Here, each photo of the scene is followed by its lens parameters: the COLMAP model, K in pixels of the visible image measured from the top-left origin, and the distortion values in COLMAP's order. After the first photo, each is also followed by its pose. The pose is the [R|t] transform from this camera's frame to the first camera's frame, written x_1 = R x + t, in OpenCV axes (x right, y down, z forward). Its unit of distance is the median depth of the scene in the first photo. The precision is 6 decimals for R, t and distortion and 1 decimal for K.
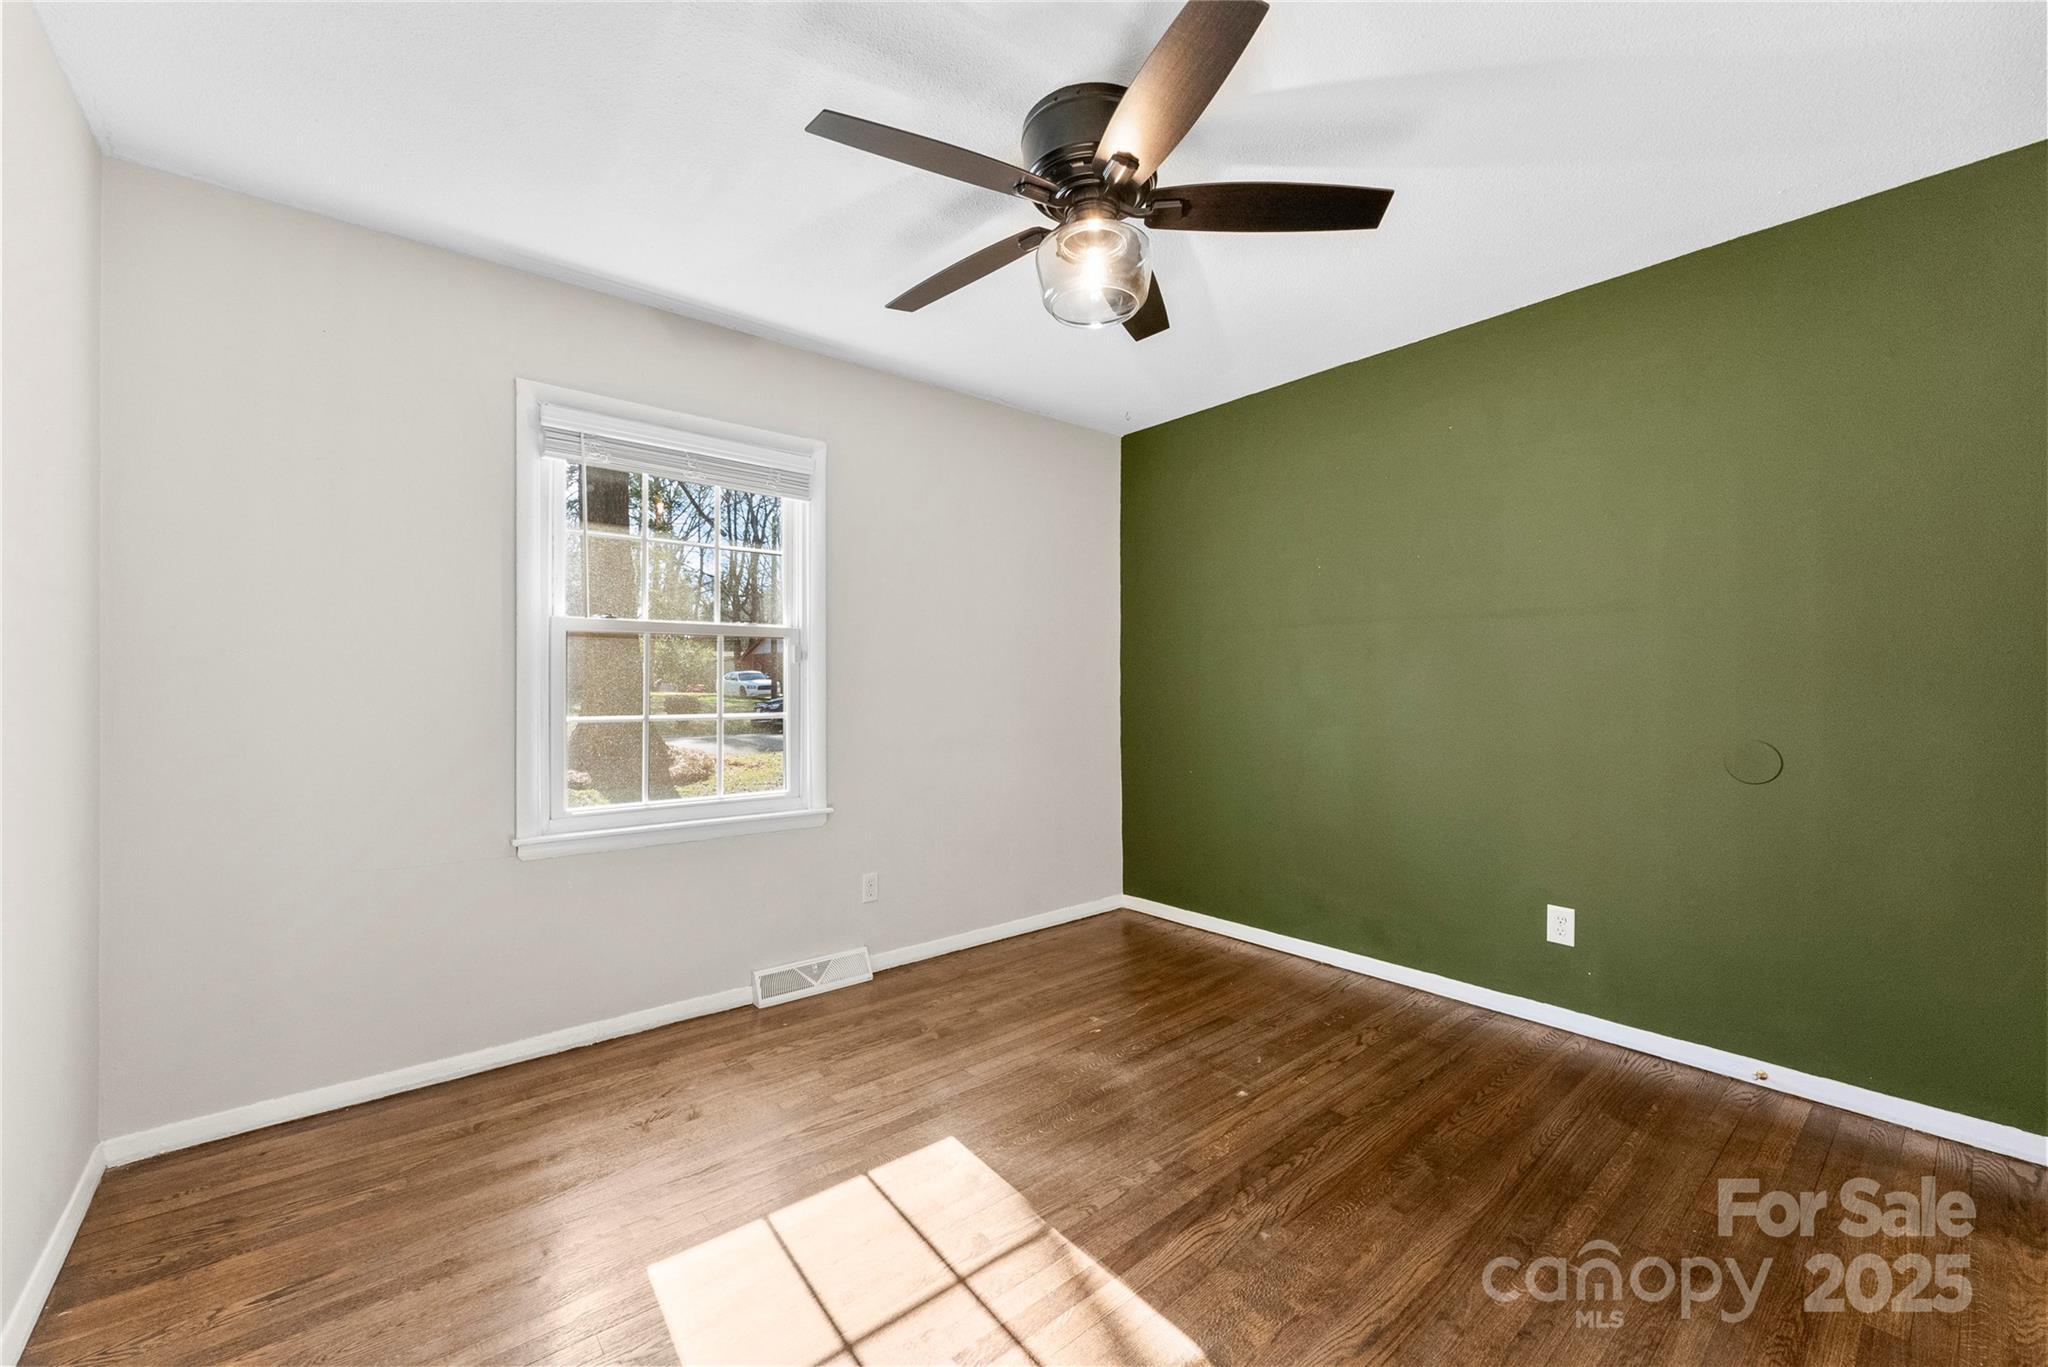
lens RADIAL K [[816.5, 0, 1022.1], [0, 816.5, 682.3], [0, 0, 1]] dist [0.002787, 0.000196]
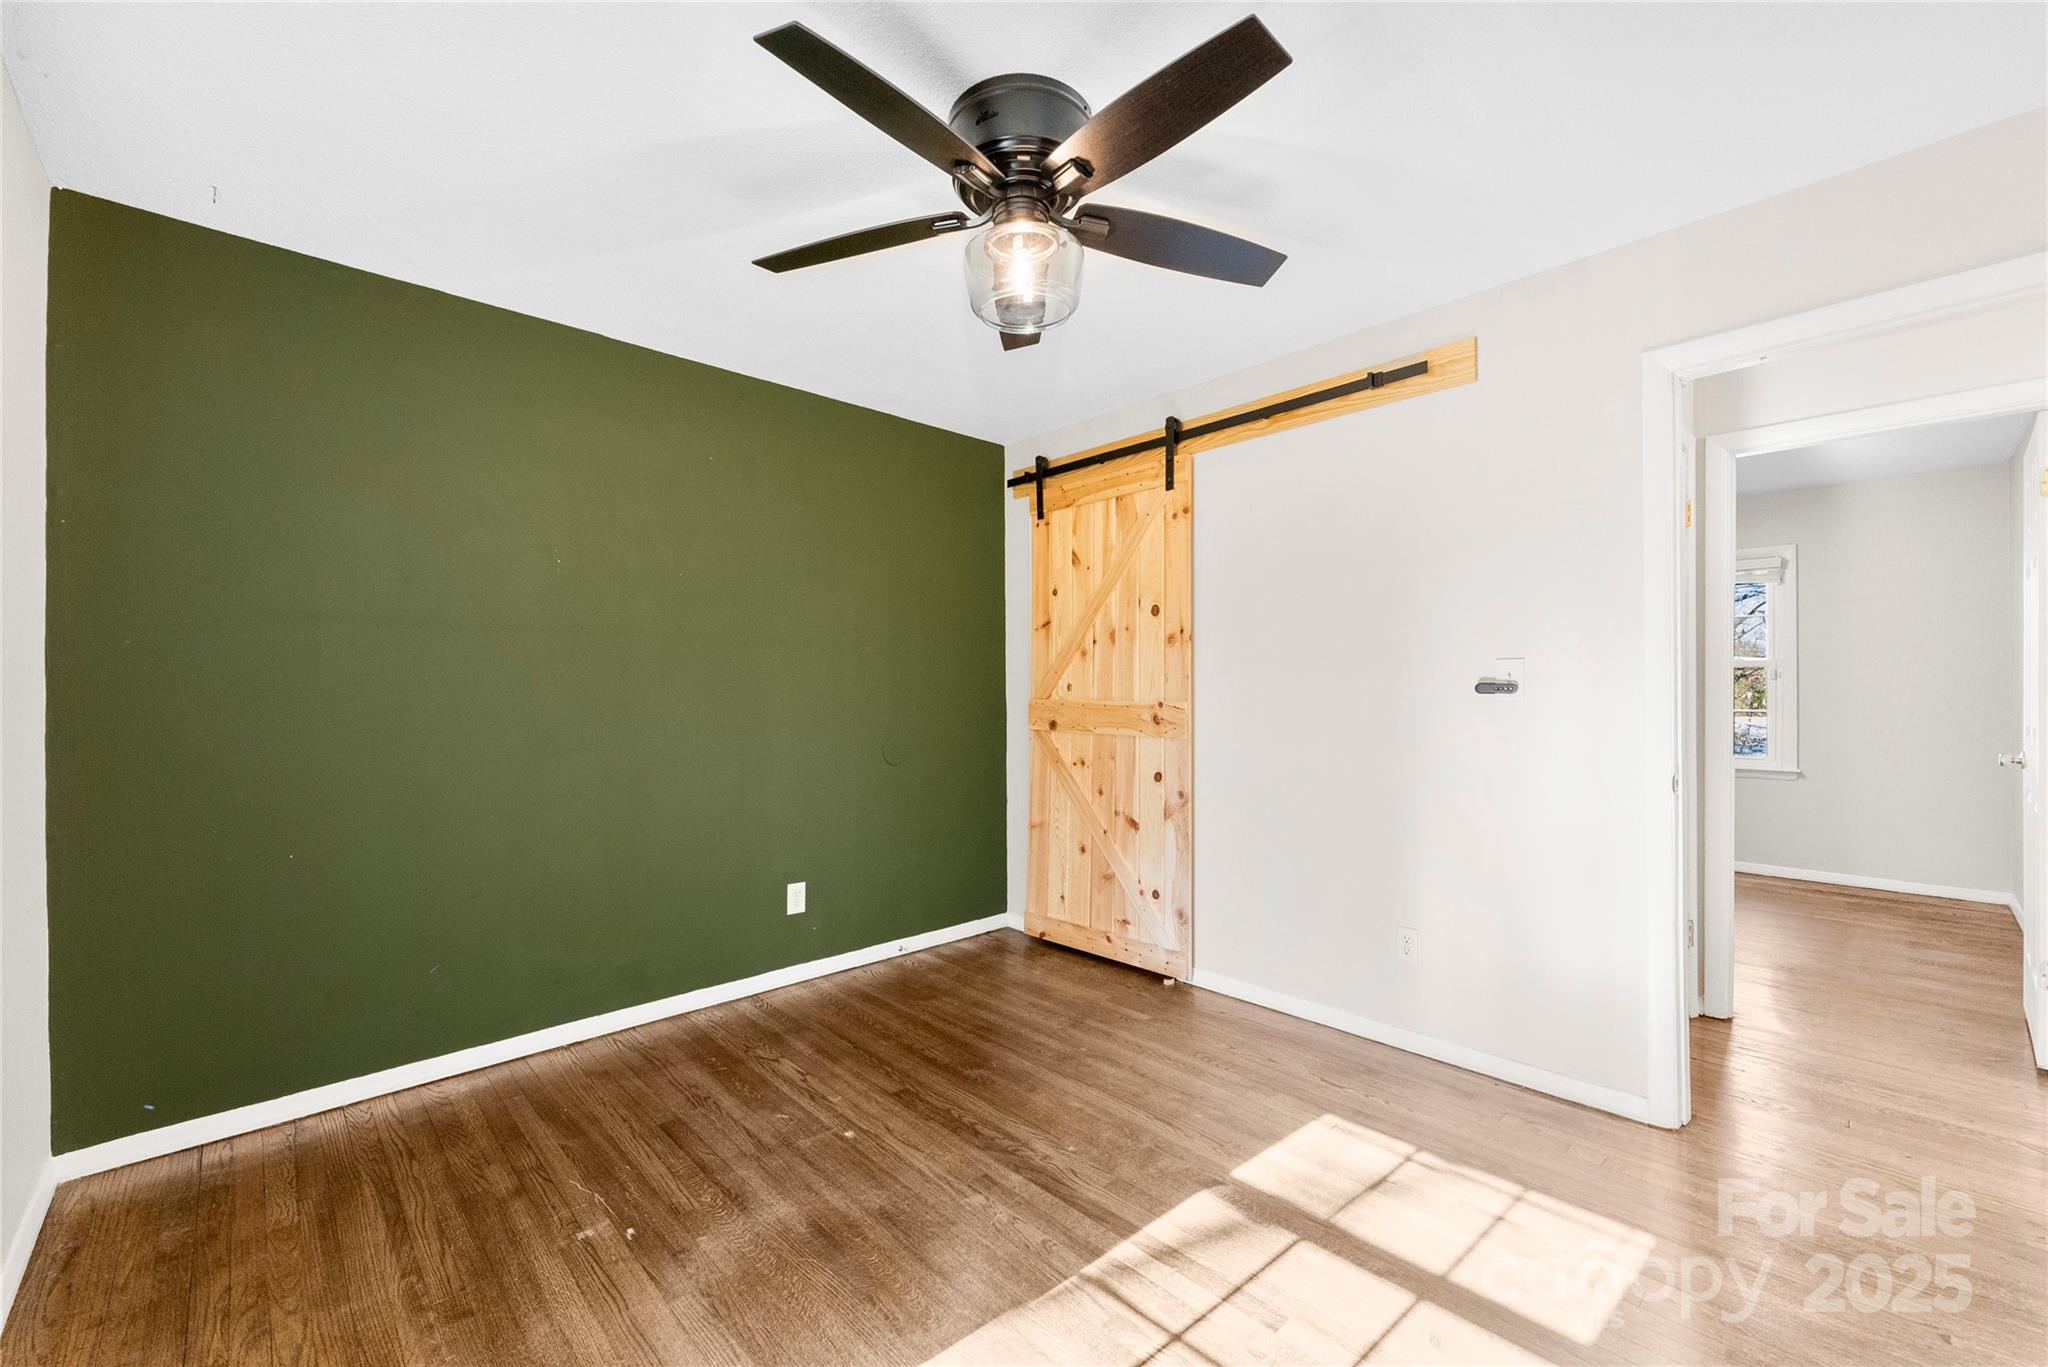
lens RADIAL K [[816.5, 0, 1018.5], [0, 816.5, 688.2], [0, 0, 1]] dist [0.002787, 0.000196]
pose [[-0.059139, 0.015844, 0.998124, -0.544888], [0.006102, 0.999861, -0.015510, -0.000003], [-0.998231, 0.005173, -0.059227, 0.665967]]
